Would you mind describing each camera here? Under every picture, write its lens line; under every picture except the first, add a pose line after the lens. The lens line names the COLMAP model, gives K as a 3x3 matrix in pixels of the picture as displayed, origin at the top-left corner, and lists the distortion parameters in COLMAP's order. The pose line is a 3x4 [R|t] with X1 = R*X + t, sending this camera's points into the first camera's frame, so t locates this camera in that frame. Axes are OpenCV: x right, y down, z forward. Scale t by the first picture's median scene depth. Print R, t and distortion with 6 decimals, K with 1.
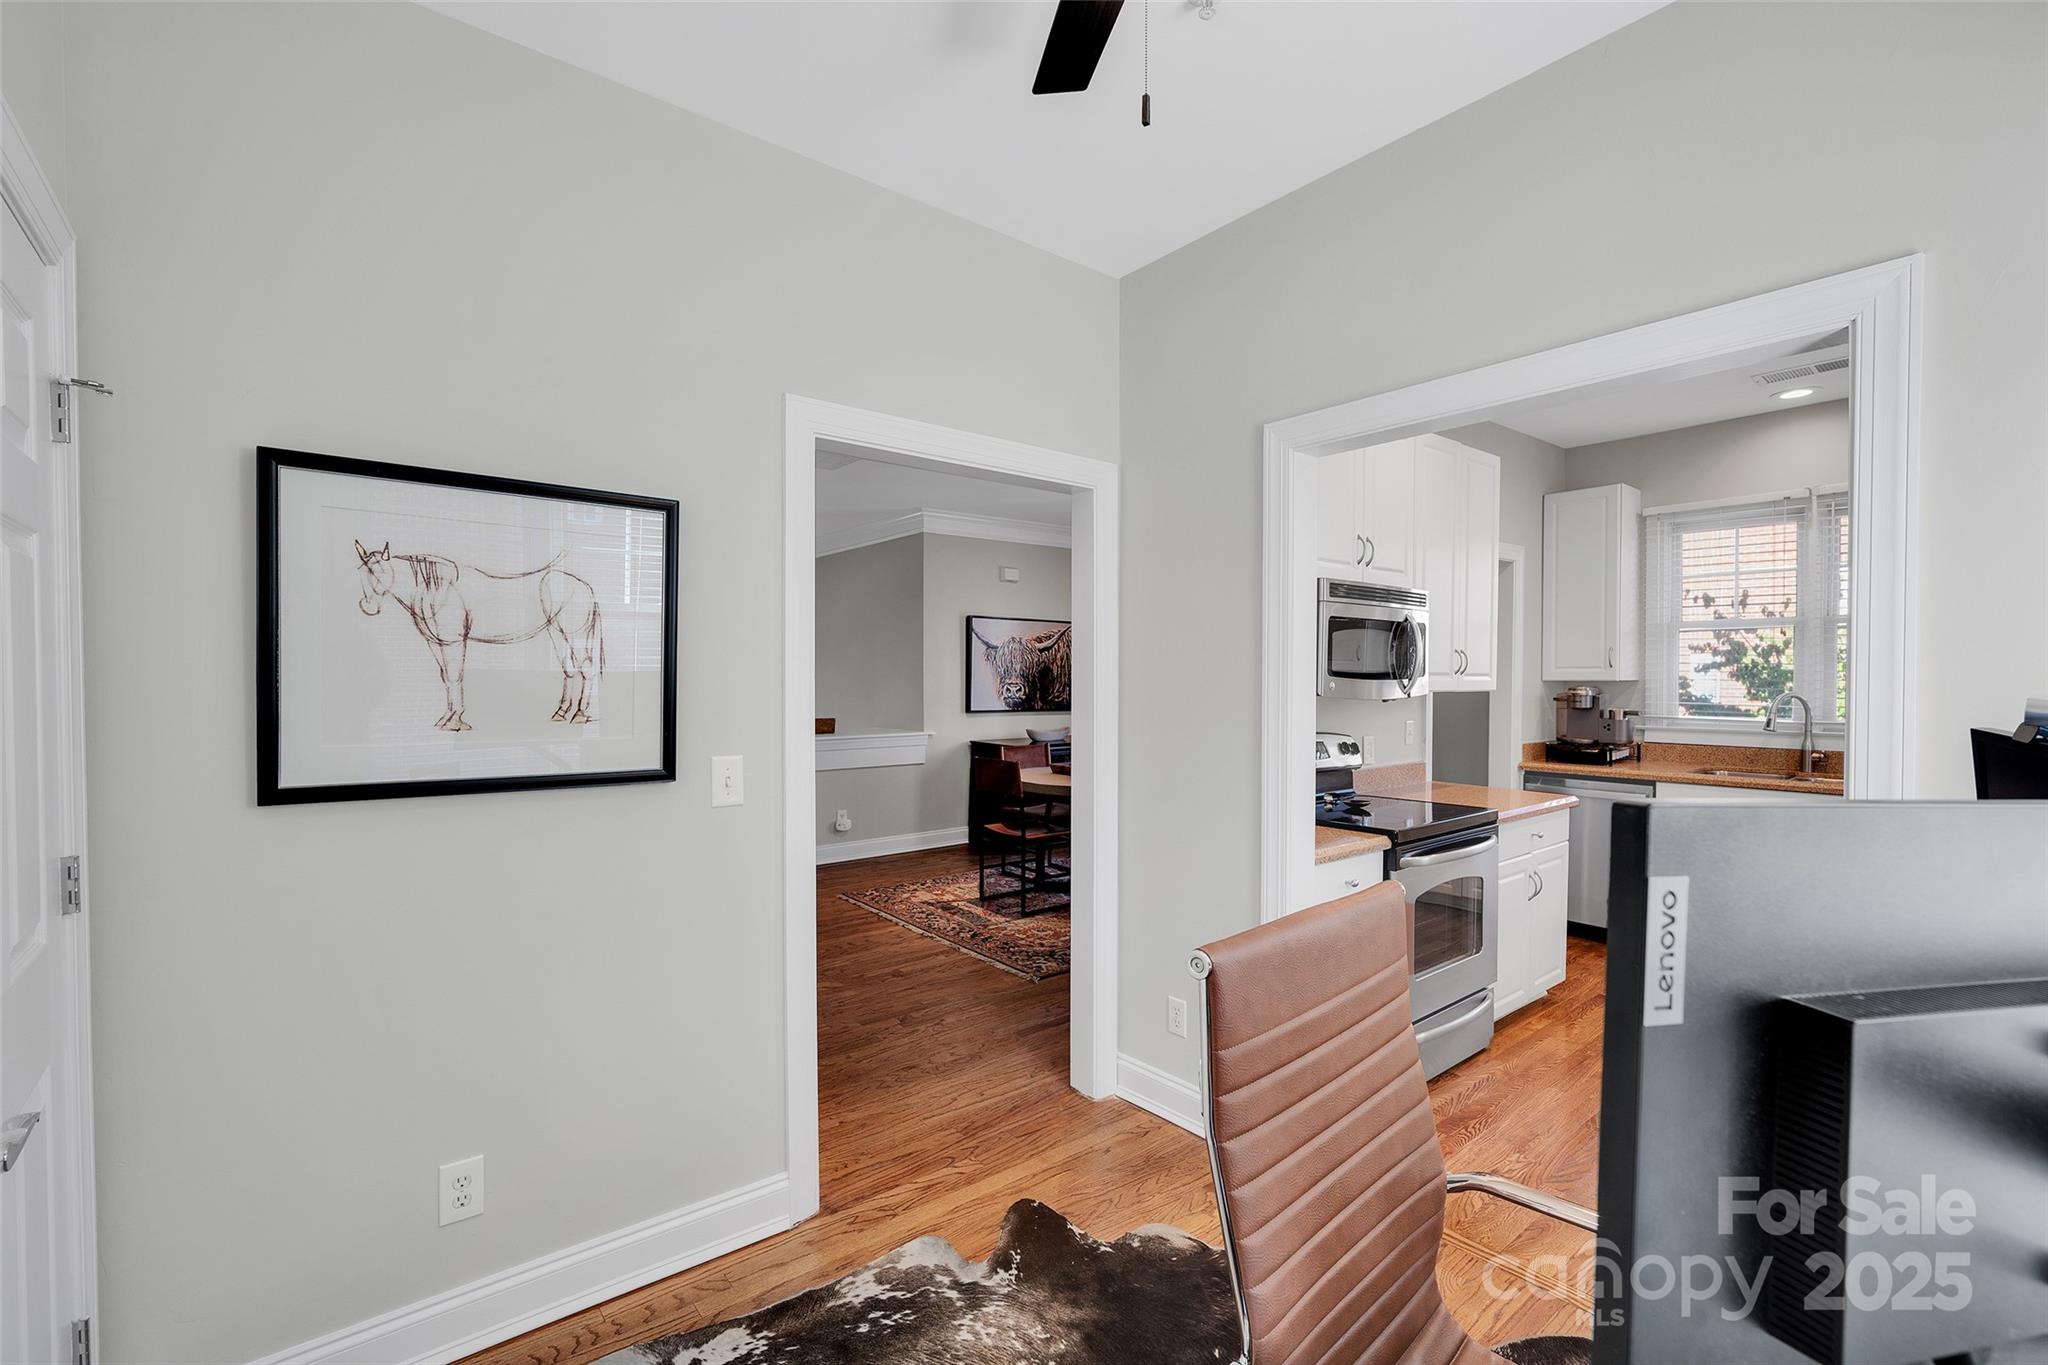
lens RADIAL K [[887.1, 0, 1006.8], [0, 887.1, 690.1], [0, 0, 1]] dist [-0.001933, 0.000455]
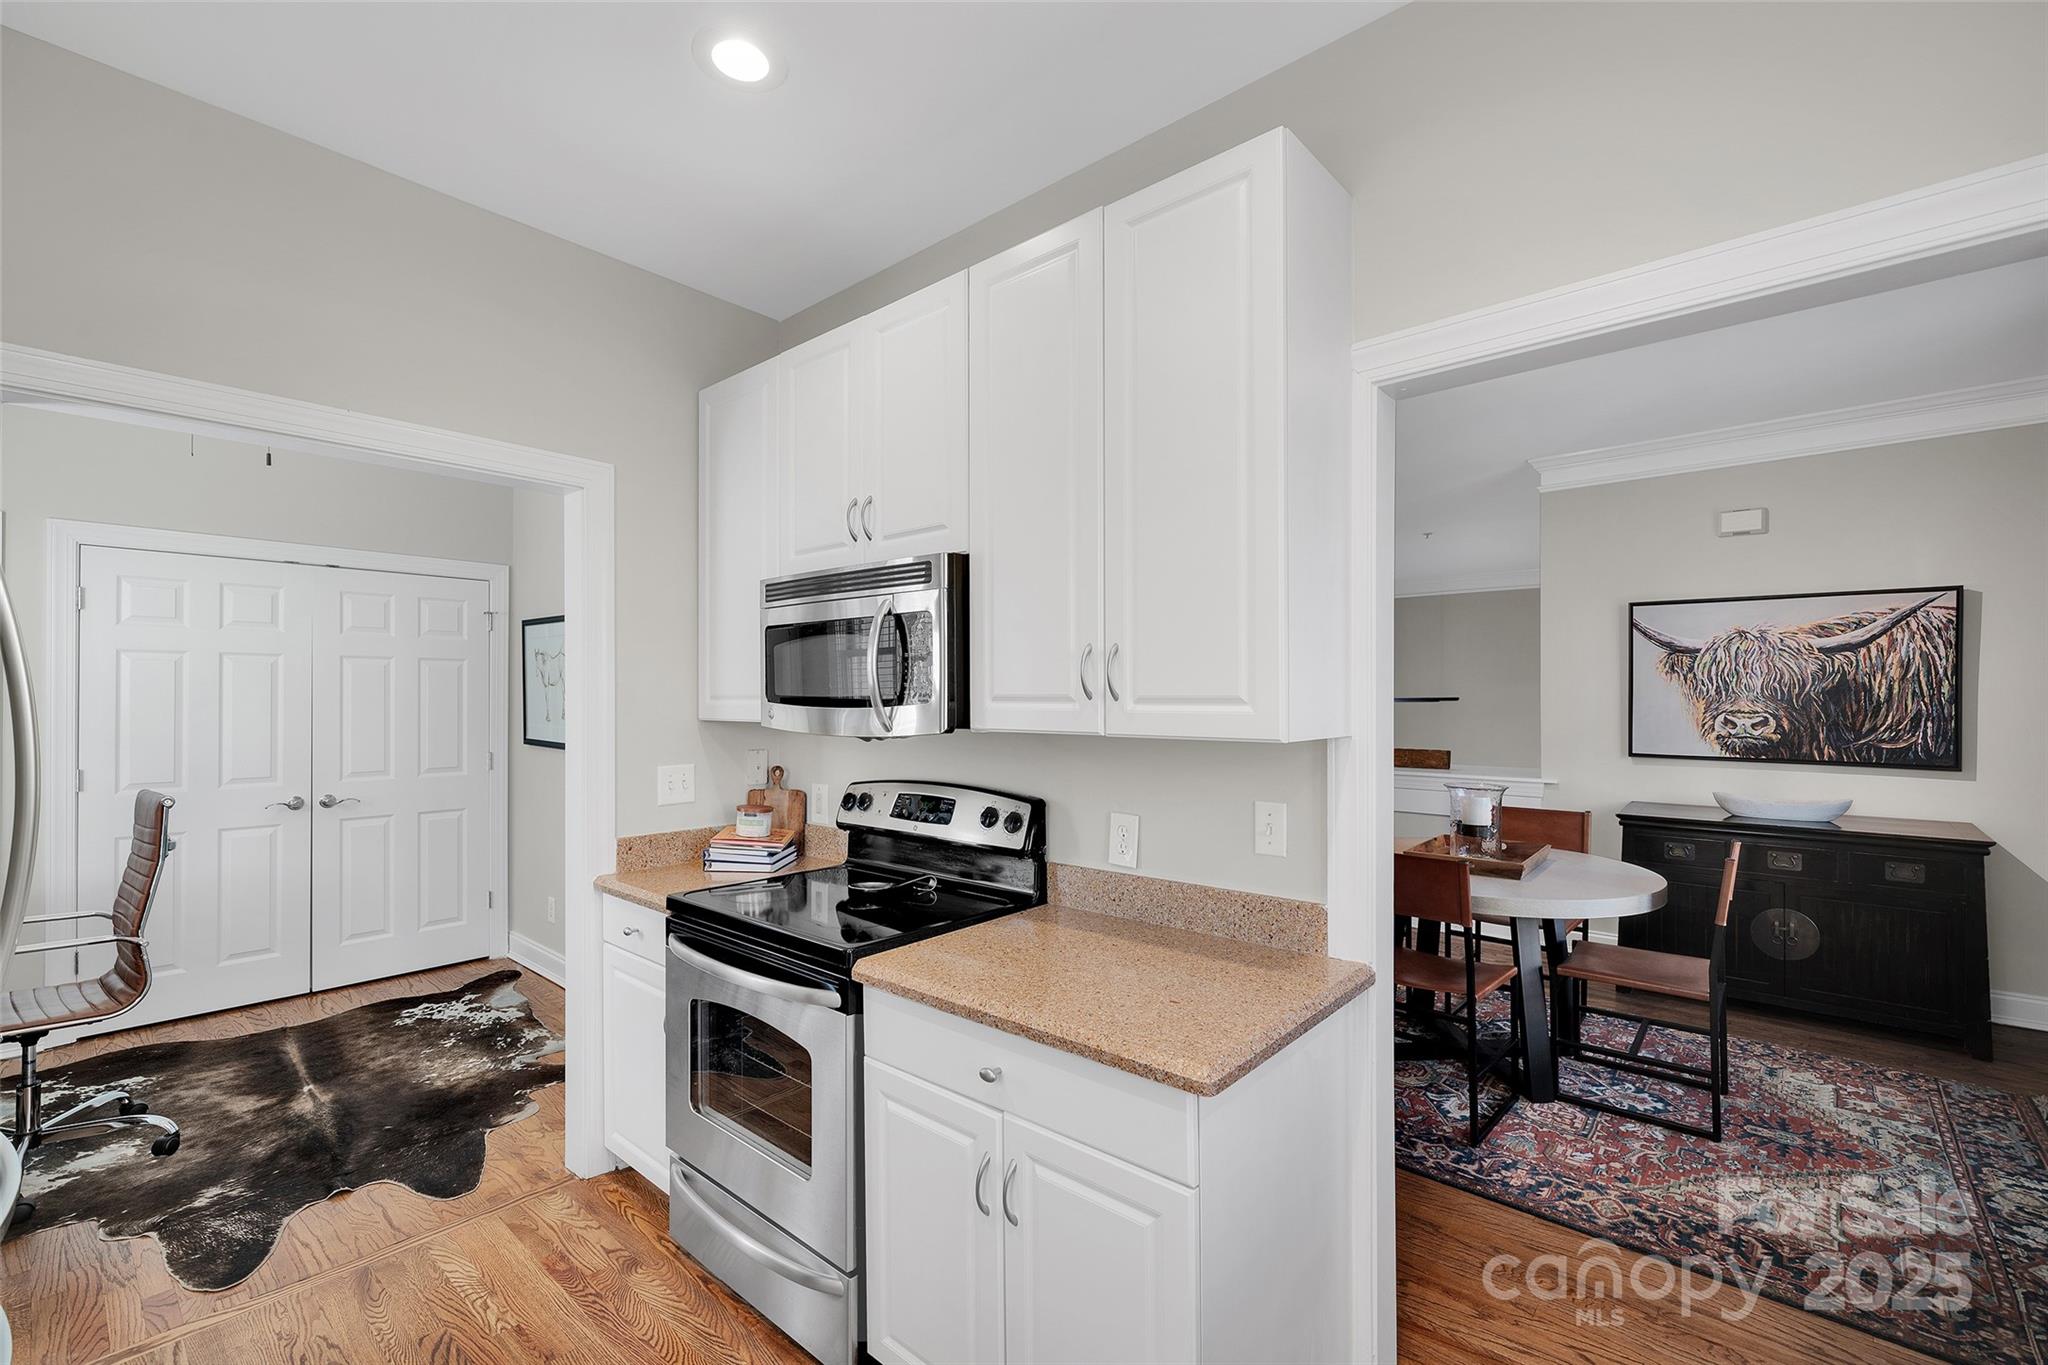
lens RADIAL K [[887.1, 0, 1030.8], [0, 887.1, 690.6], [0, 0, 1]] dist [-0.001933, 0.000455]
pose [[0.176036, -0.004797, -0.984372, 0.762910], [-0.015648, 0.999848, -0.007671, -0.014758], [0.984259, 0.016754, 0.175934, 0.702279]]
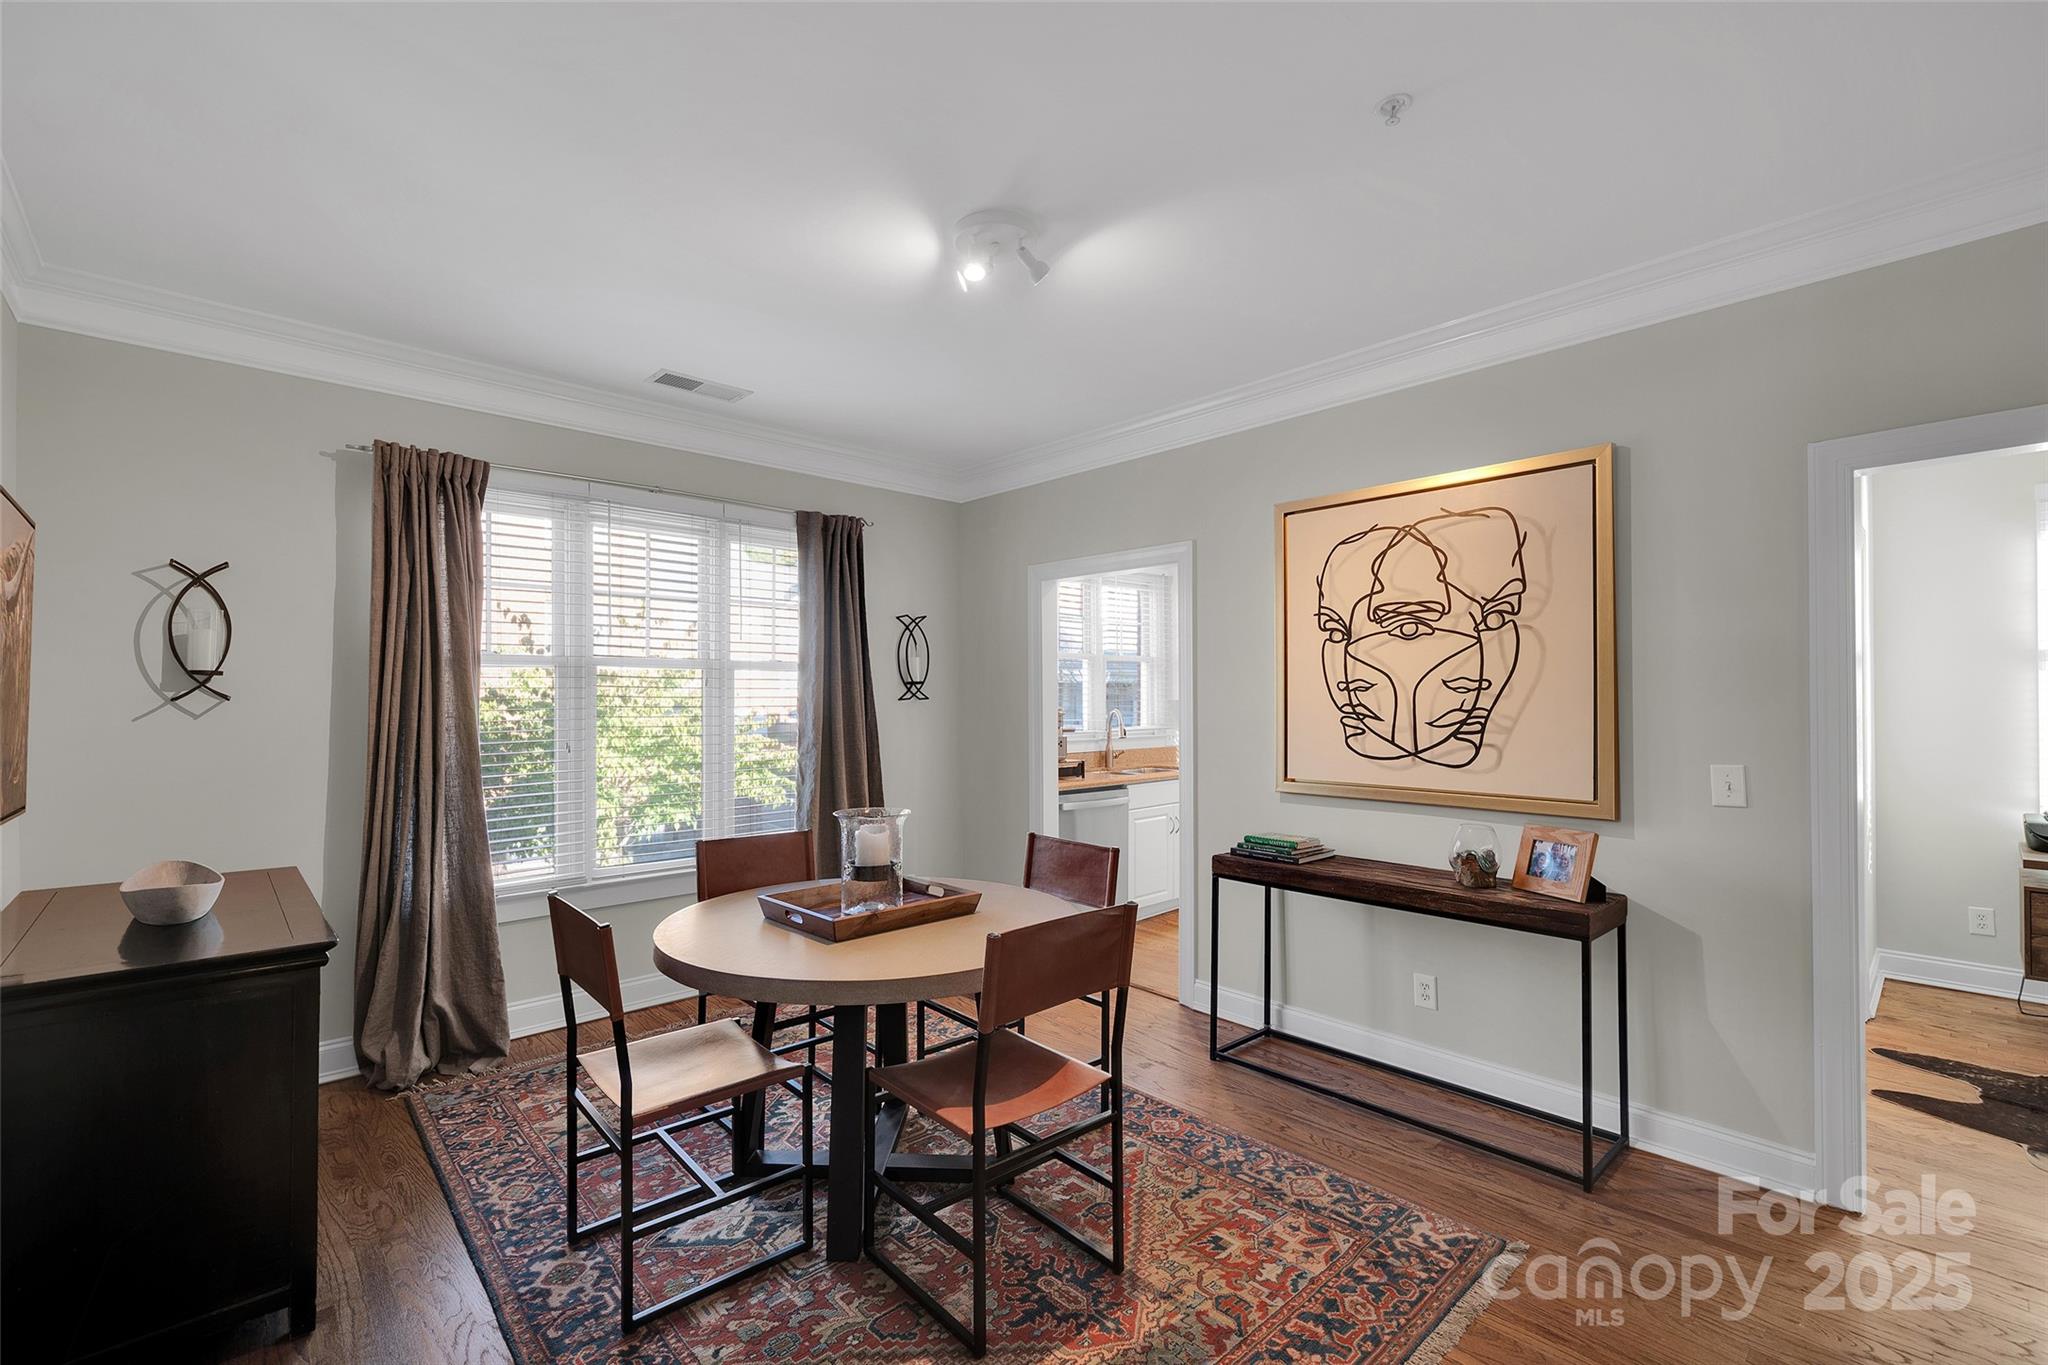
lens RADIAL K [[887.1, 0, 1020.7], [0, 887.1, 686.2], [0, 0, 1]] dist [-0.001933, 0.000455]
pose [[-0.072489, 0.006222, 0.997350, -0.423230], [0.007324, 0.999957, -0.005706, -0.024134], [-0.997342, 0.006891, -0.072532, 1.128433]]
